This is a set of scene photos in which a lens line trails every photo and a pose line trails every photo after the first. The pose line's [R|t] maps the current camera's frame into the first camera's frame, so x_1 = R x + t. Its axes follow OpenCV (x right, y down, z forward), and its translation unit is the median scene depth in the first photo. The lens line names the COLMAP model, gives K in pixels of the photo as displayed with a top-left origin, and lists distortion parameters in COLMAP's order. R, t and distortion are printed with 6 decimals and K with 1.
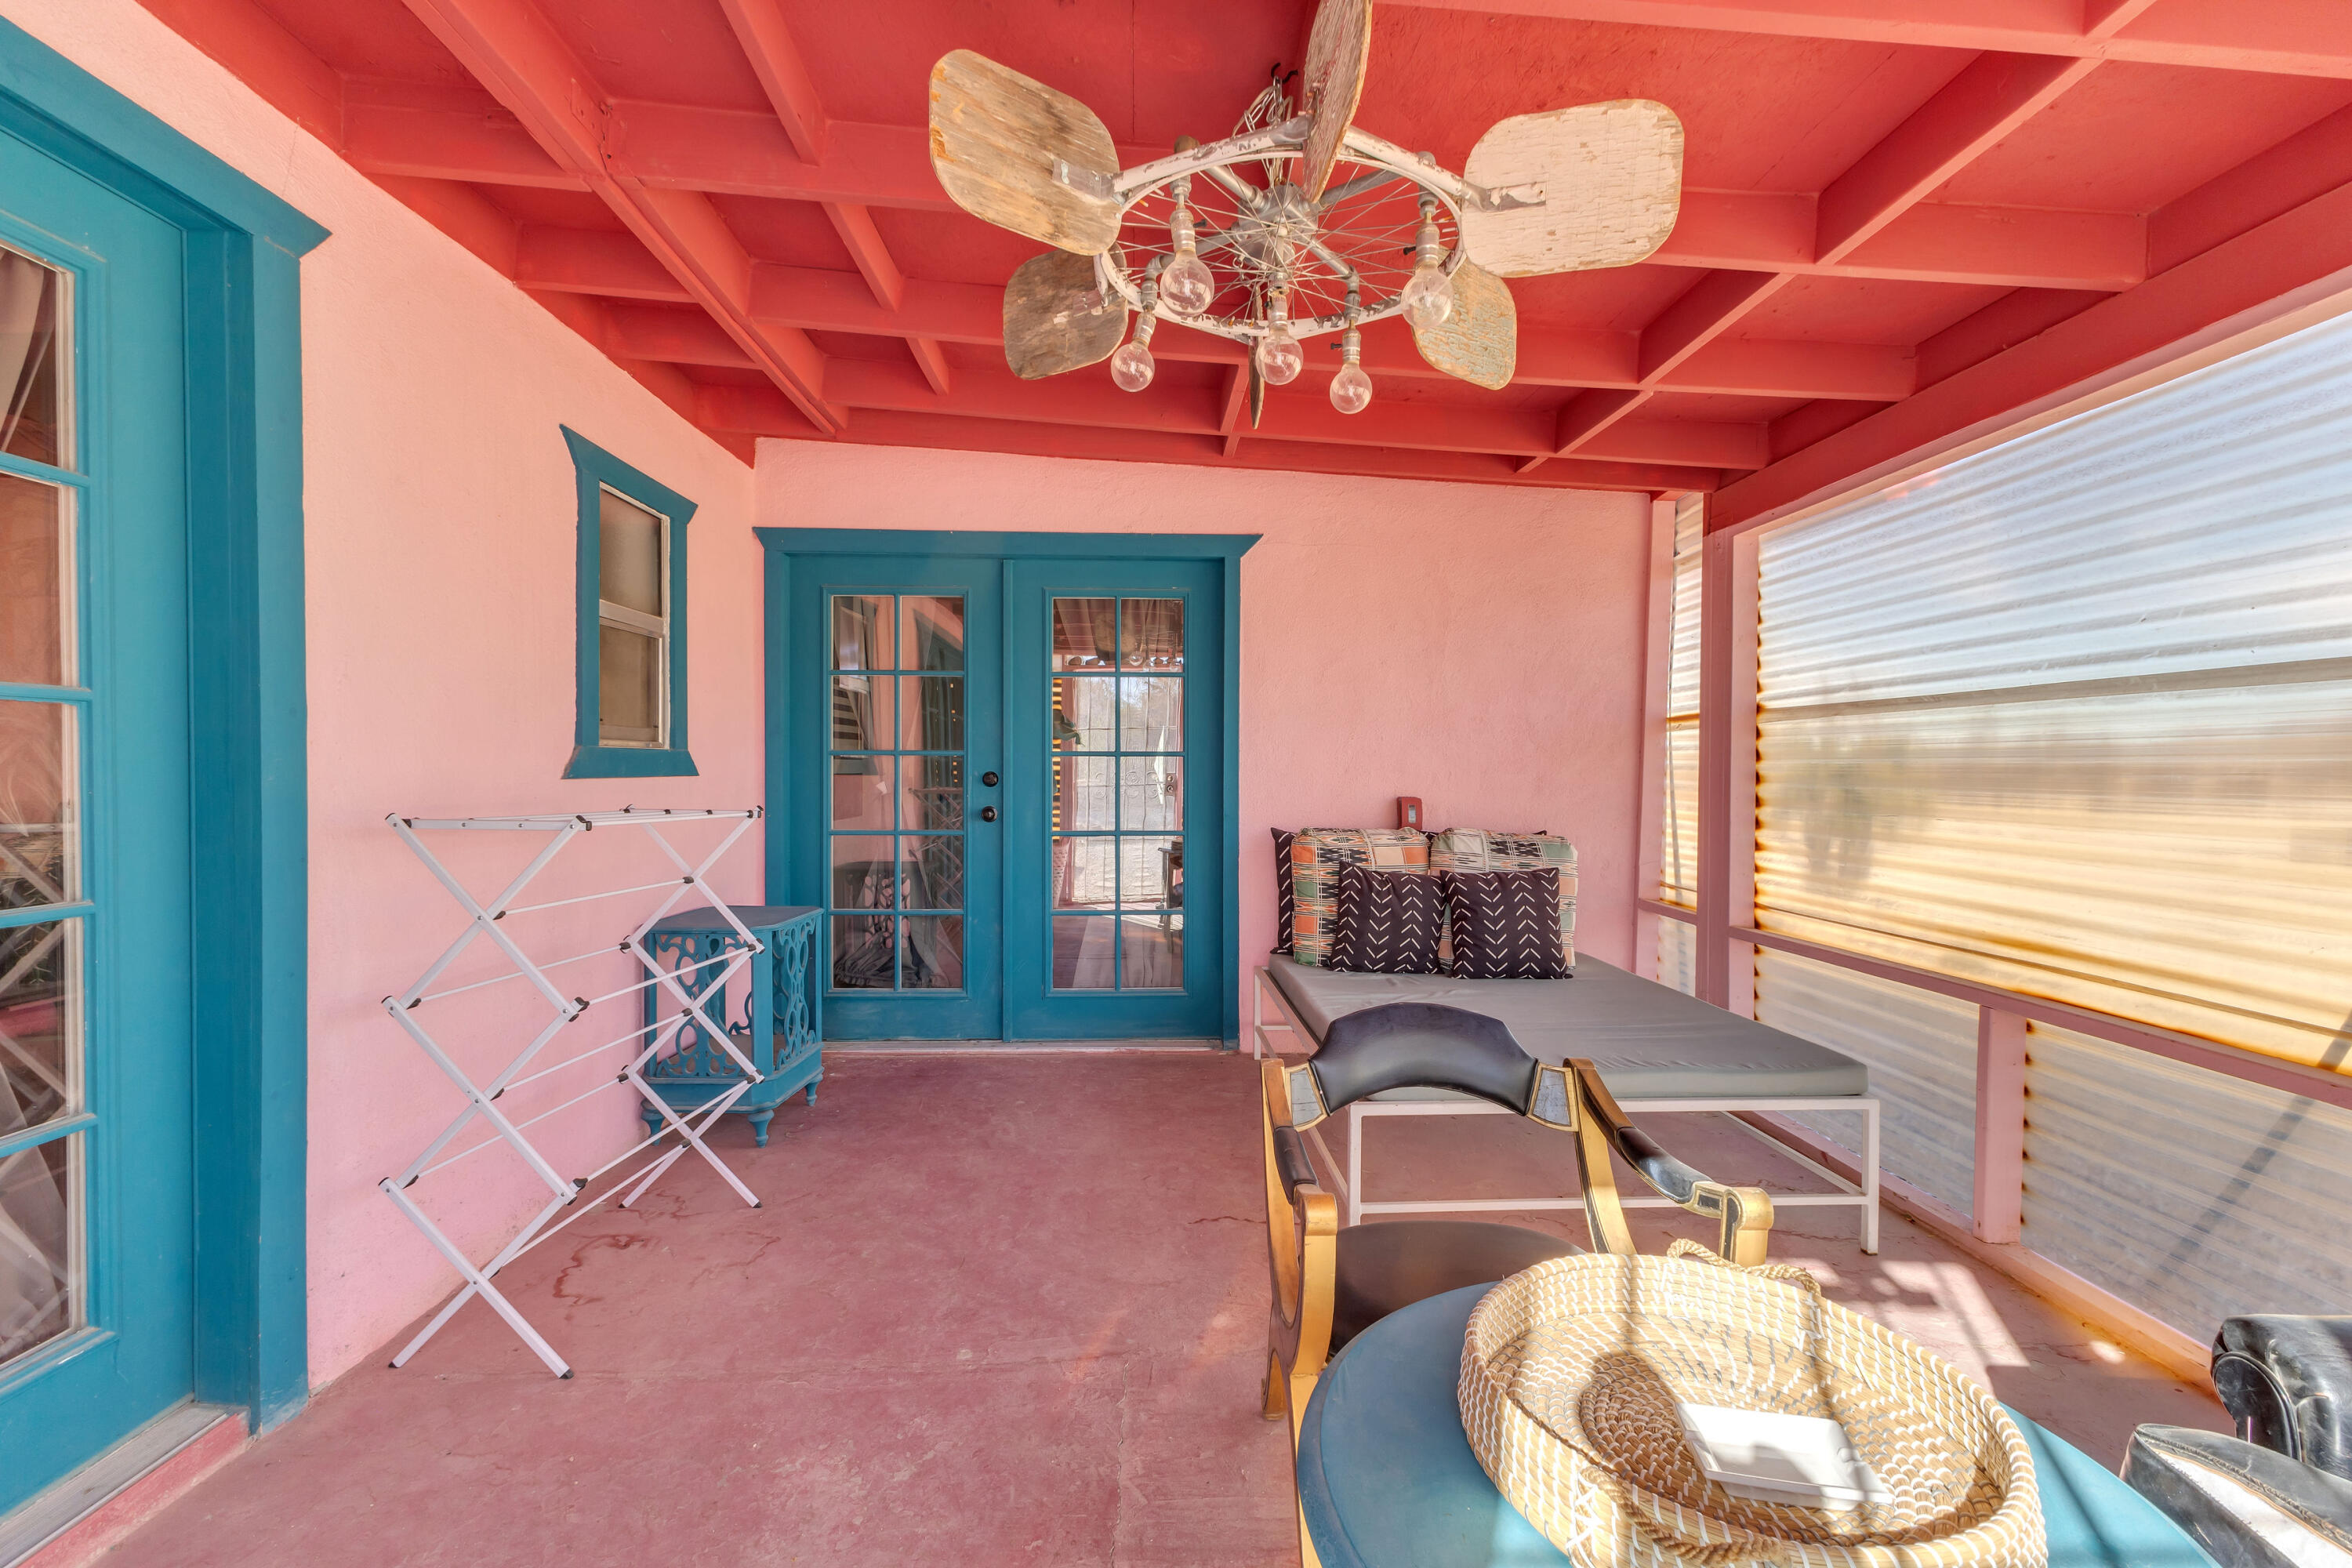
lens RADIAL K [[1006.9, 0, 1180.6], [0, 1006.9, 778.3], [0, 0, 1]] dist [0.010424, -0.002323]
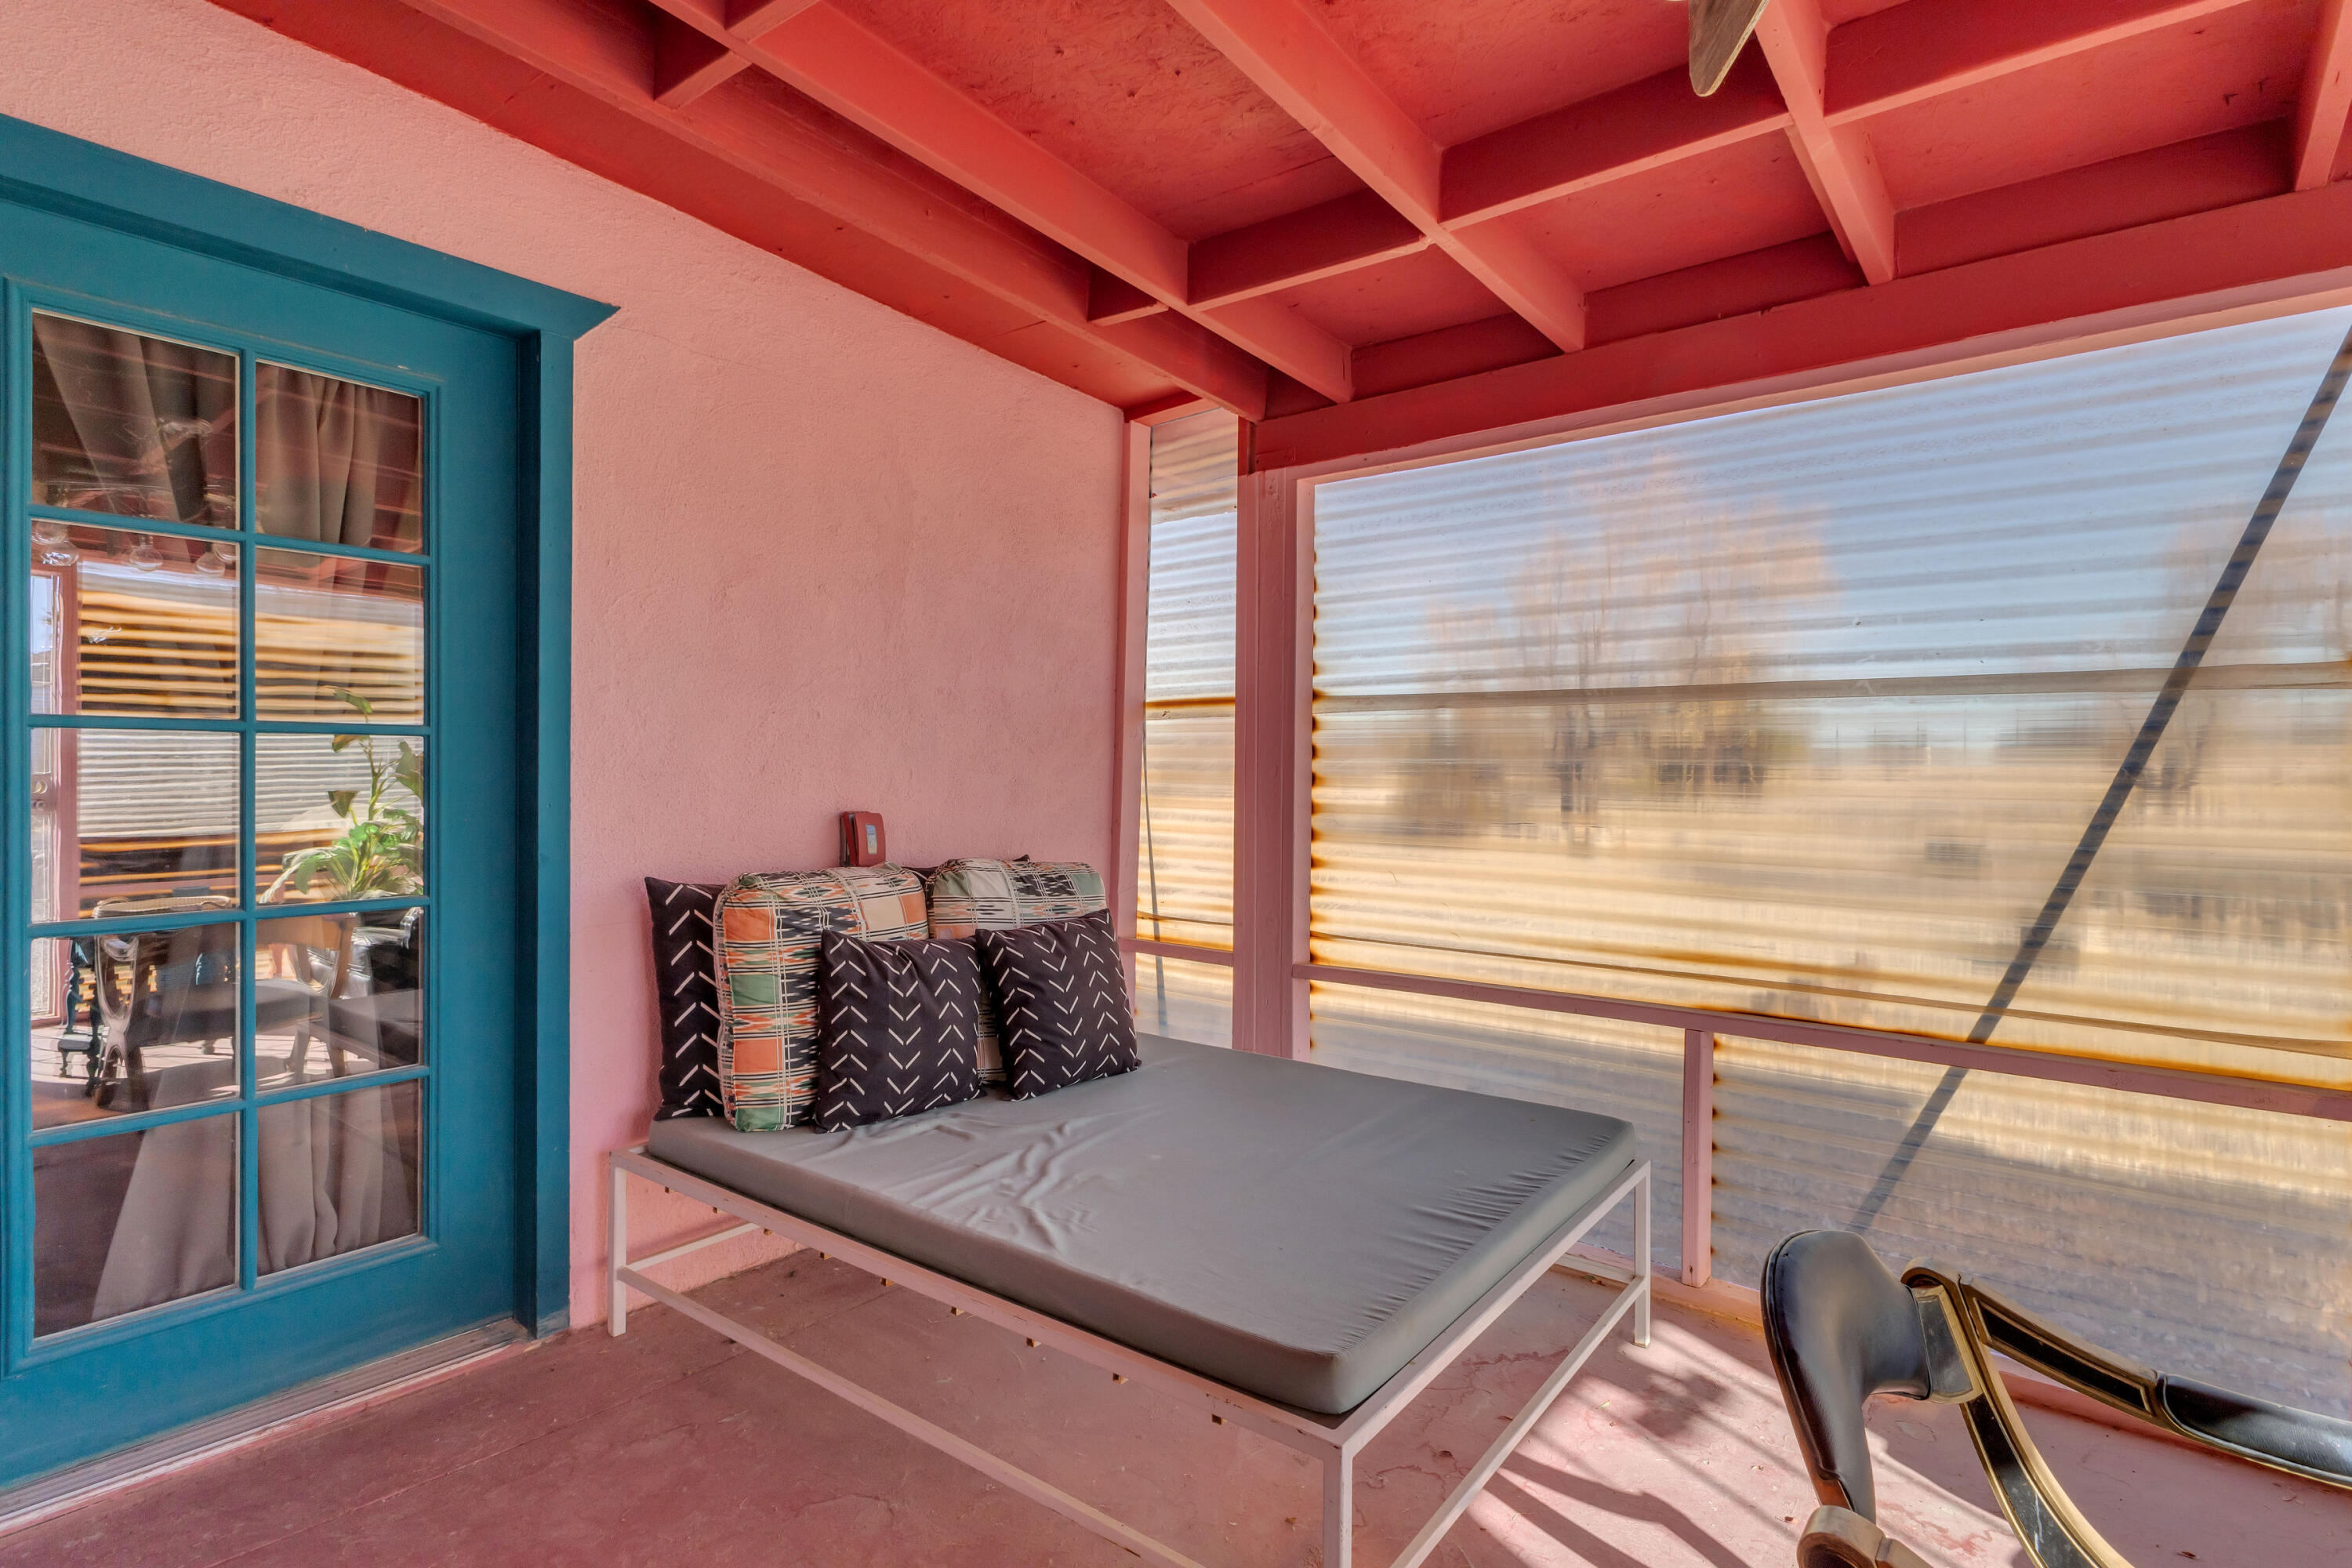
lens RADIAL K [[1159.7, 0, 1186.2], [0, 1159.7, 776.9], [0, 0, 1]] dist [0.008798, -0.003812]
pose [[0.649737, -0.001929, 0.760157, -0.202529], [0.000886, 0.999998, 0.001781, -0.004068], [-0.760159, -0.000484, 0.649737, 0.439844]]
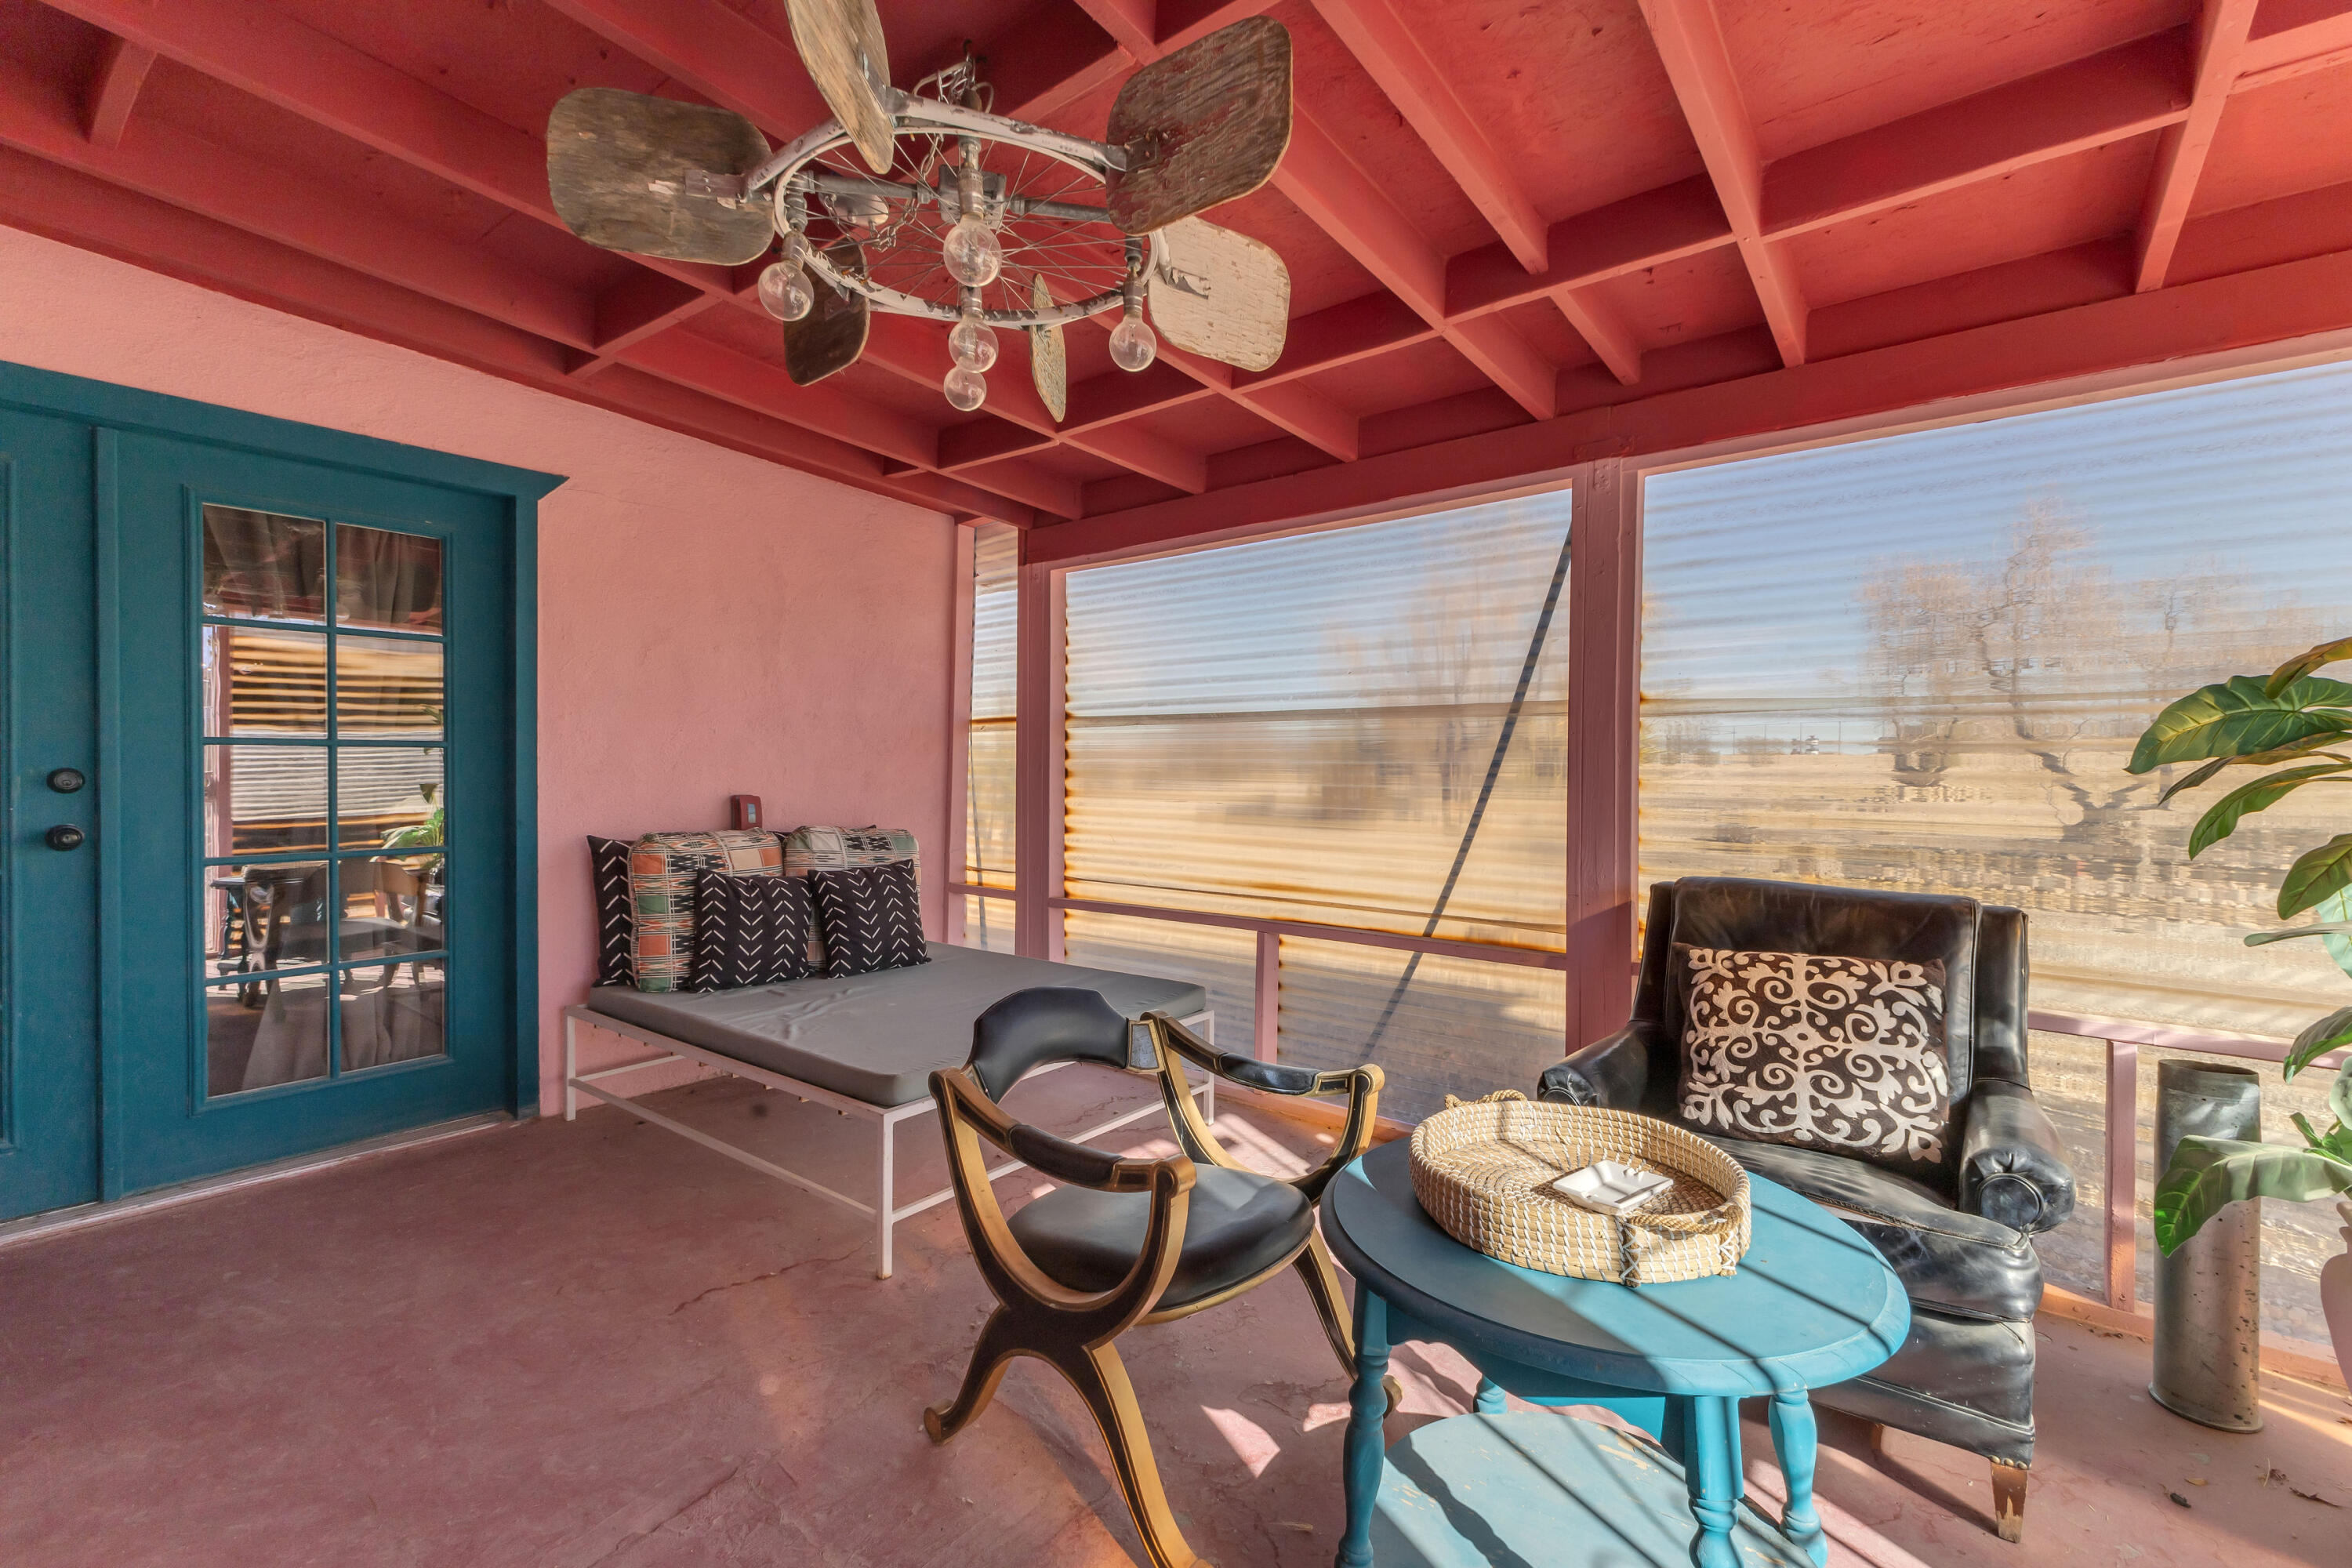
lens RADIAL K [[1006.9, 0, 1179.5], [0, 1006.9, 776.1], [0, 0, 1]] dist [0.010424, -0.002323]
pose [[0.655682, -0.007131, 0.755004, -0.238995], [0.004651, 0.999975, 0.005405, -0.002336], [-0.755023, -0.000032, 0.655698, 0.098774]]
